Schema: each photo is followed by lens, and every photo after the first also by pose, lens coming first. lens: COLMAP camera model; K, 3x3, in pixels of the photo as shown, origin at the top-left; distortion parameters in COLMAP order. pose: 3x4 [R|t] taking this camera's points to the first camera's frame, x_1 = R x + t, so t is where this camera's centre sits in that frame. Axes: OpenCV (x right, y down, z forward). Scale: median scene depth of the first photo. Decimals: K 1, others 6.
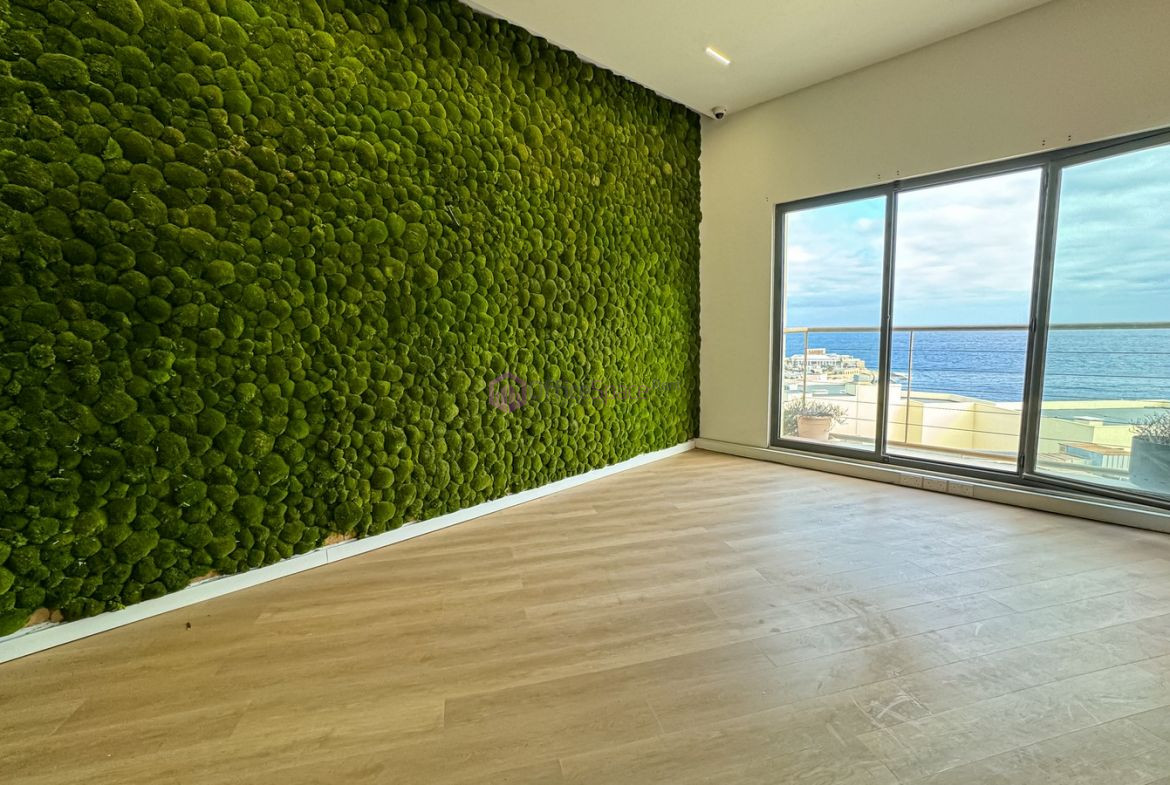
lens RADIAL K [[506.8, 0, 583.0], [0, 506.8, 396.7], [0, 0, 1]] dist [-0.034201, 0.014754]
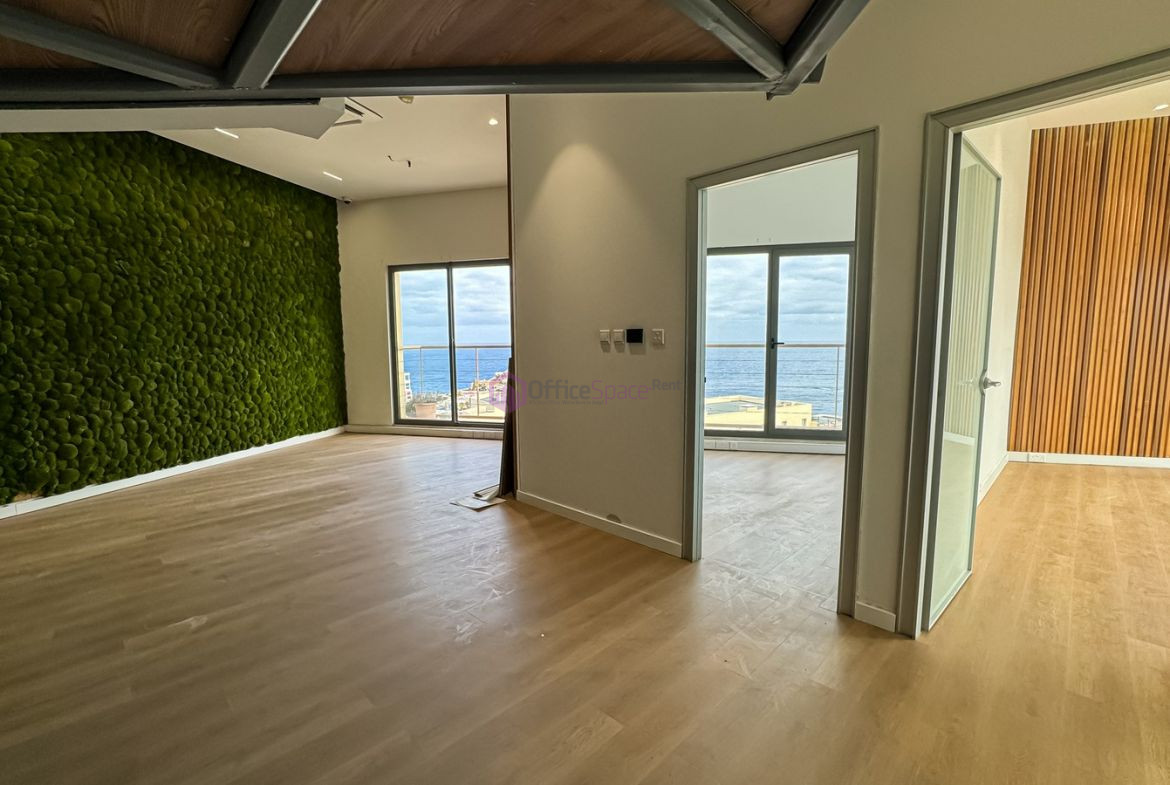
lens RADIAL K [[506.8, 0, 583.0], [0, 506.8, 396.7], [0, 0, 1]] dist [-0.034201, 0.014754]
pose [[0.855090, -0.043831, 0.516624, 0.107046], [0.060571, 0.998042, -0.015579, 0.101291], [-0.514930, 0.044614, 0.856071, -0.810411]]
